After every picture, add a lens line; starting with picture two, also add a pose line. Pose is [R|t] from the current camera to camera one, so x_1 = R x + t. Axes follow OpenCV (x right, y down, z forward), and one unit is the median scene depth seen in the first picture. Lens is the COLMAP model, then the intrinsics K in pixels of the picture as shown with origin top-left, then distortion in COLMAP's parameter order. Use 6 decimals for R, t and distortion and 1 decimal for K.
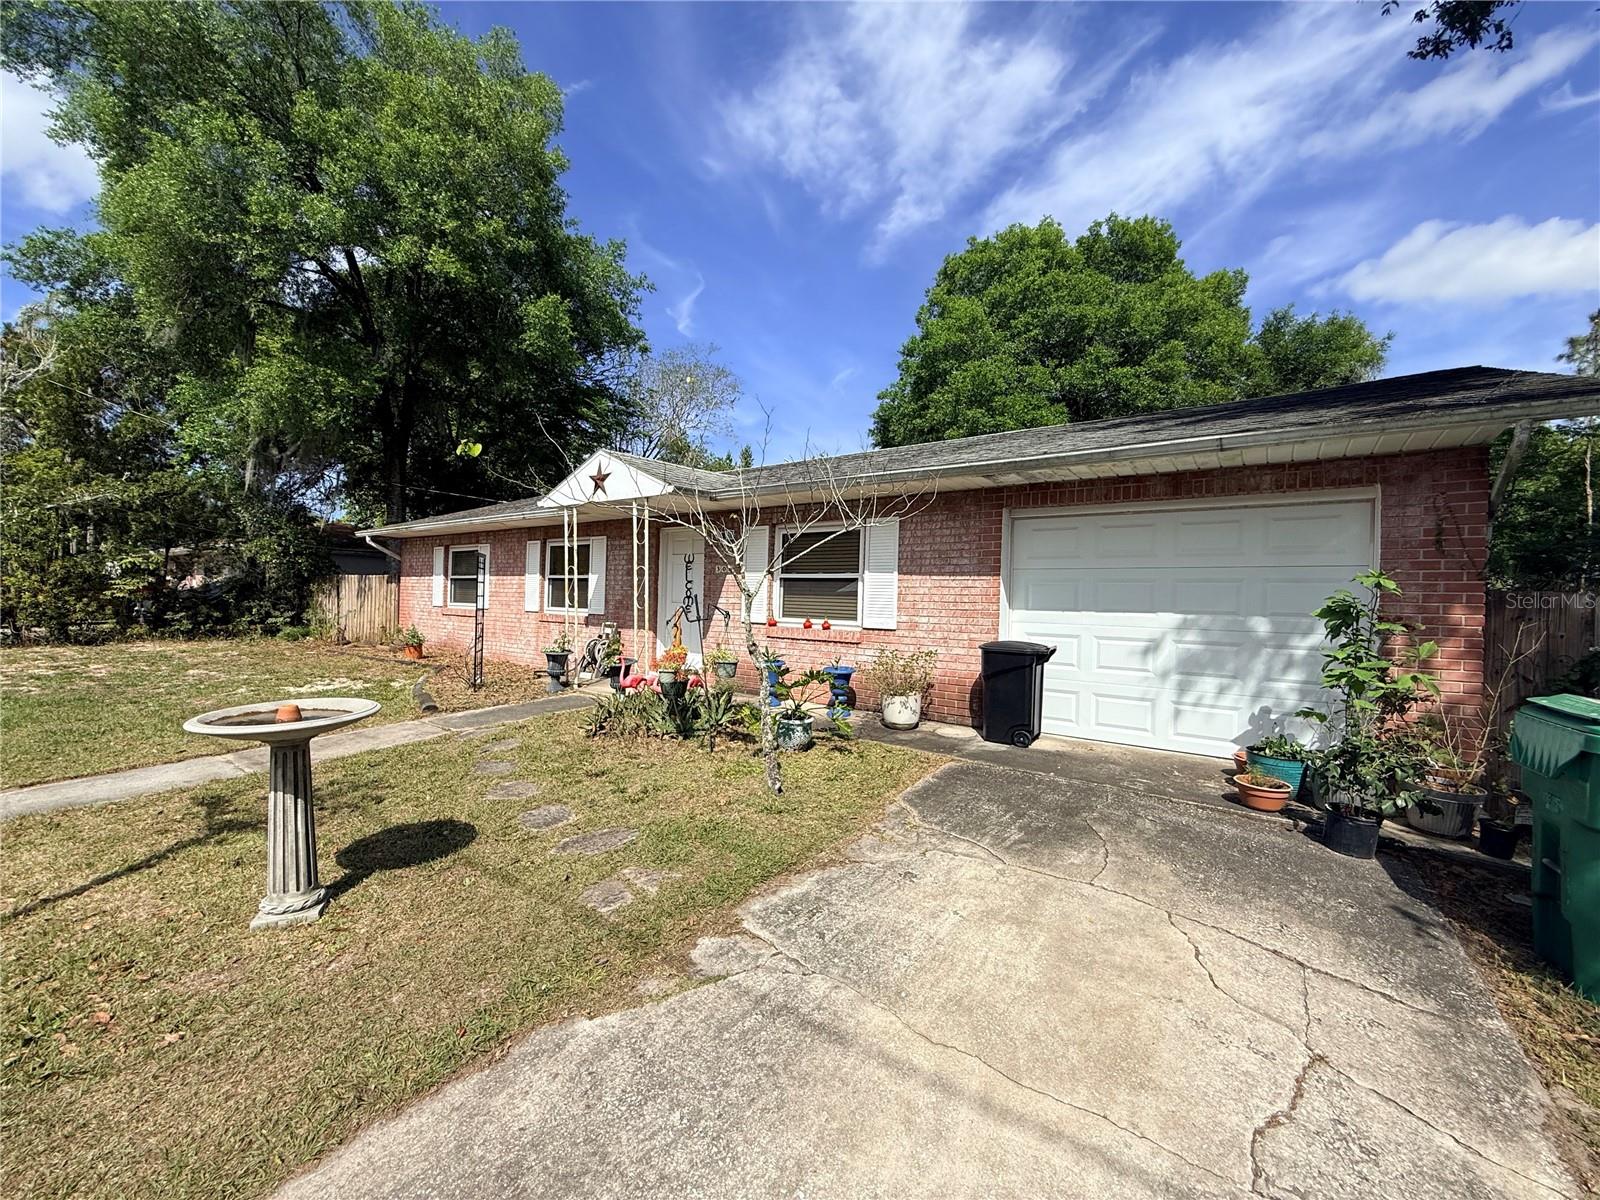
lens RADIAL K [[633.8, 0, 800.0], [0, 633.8, 600.0], [0, 0, 1]] dist [0.001460, 0.000194]
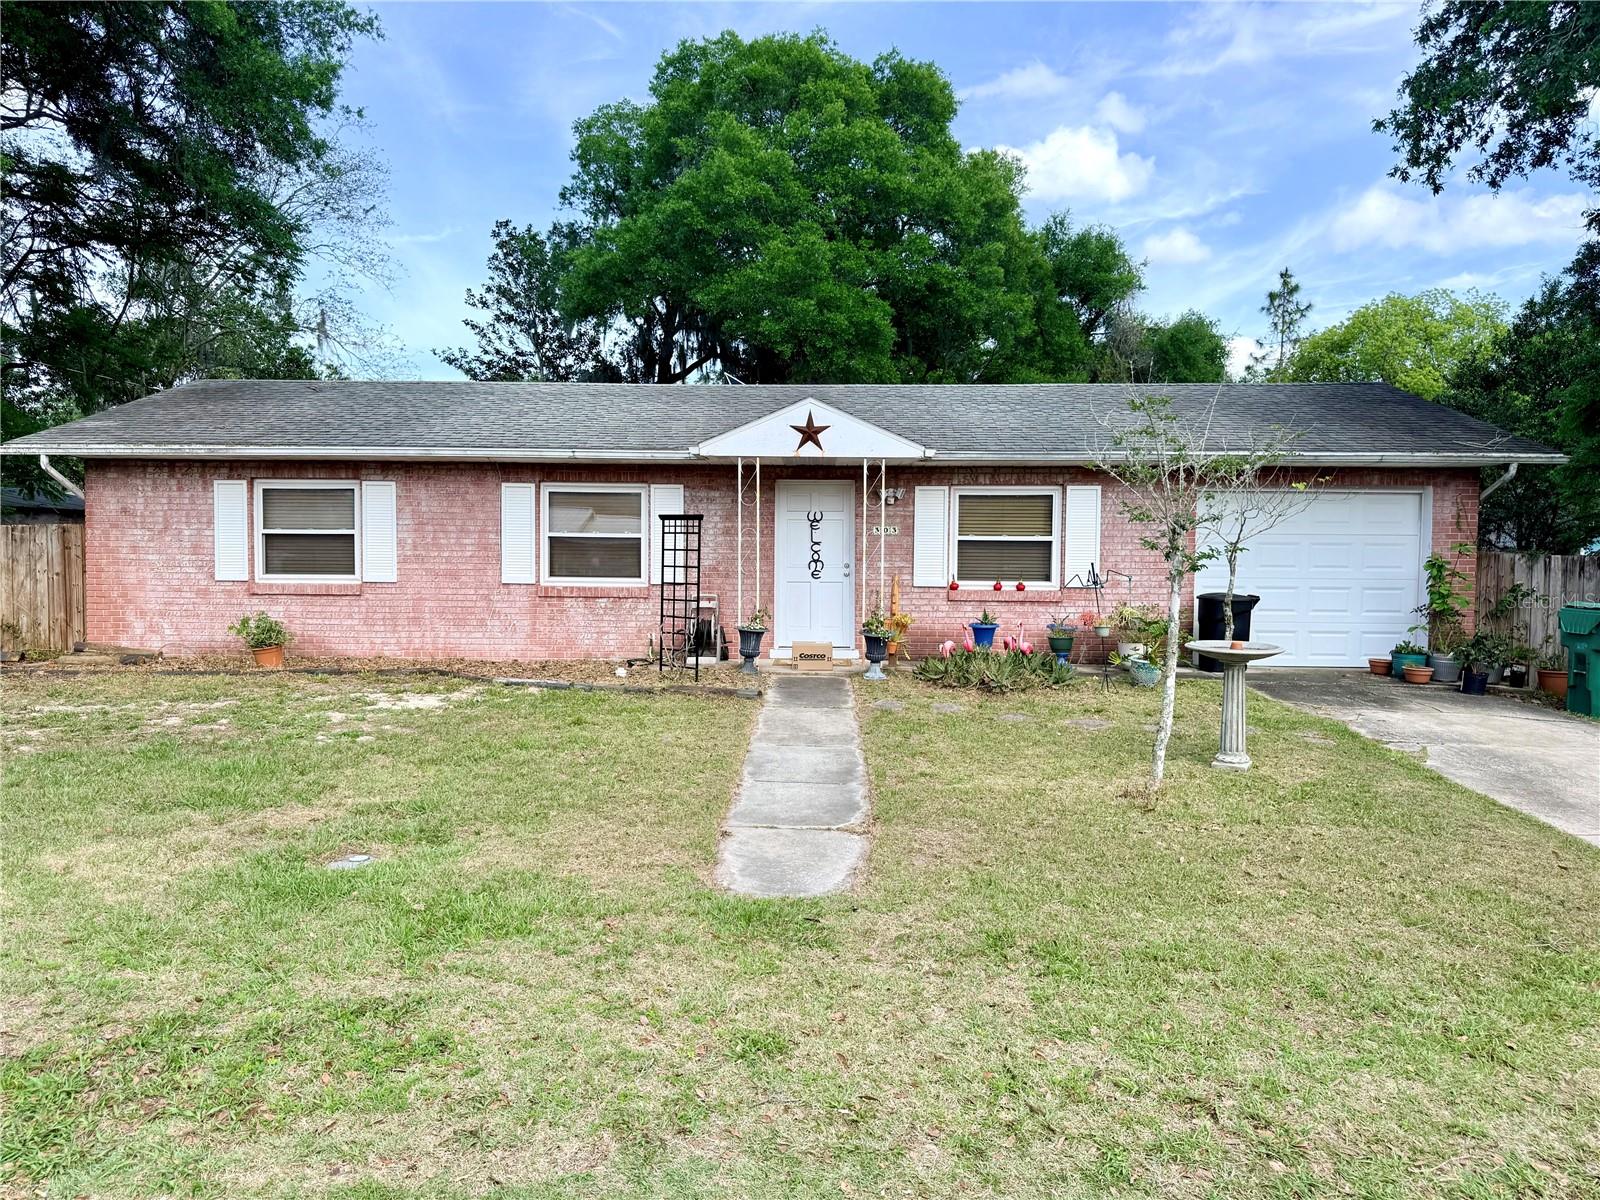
lens RADIAL K [[1122.6, 0, 800.0], [0, 1122.6, 600.0], [0, 0, 1]] dist [0.048537, -0.001244]
pose [[0.819760, -0.043338, 0.571065, -1.251997], [0.012017, 0.998215, 0.058504, -0.048182], [-0.572581, -0.041097, 0.818818, -0.289618]]
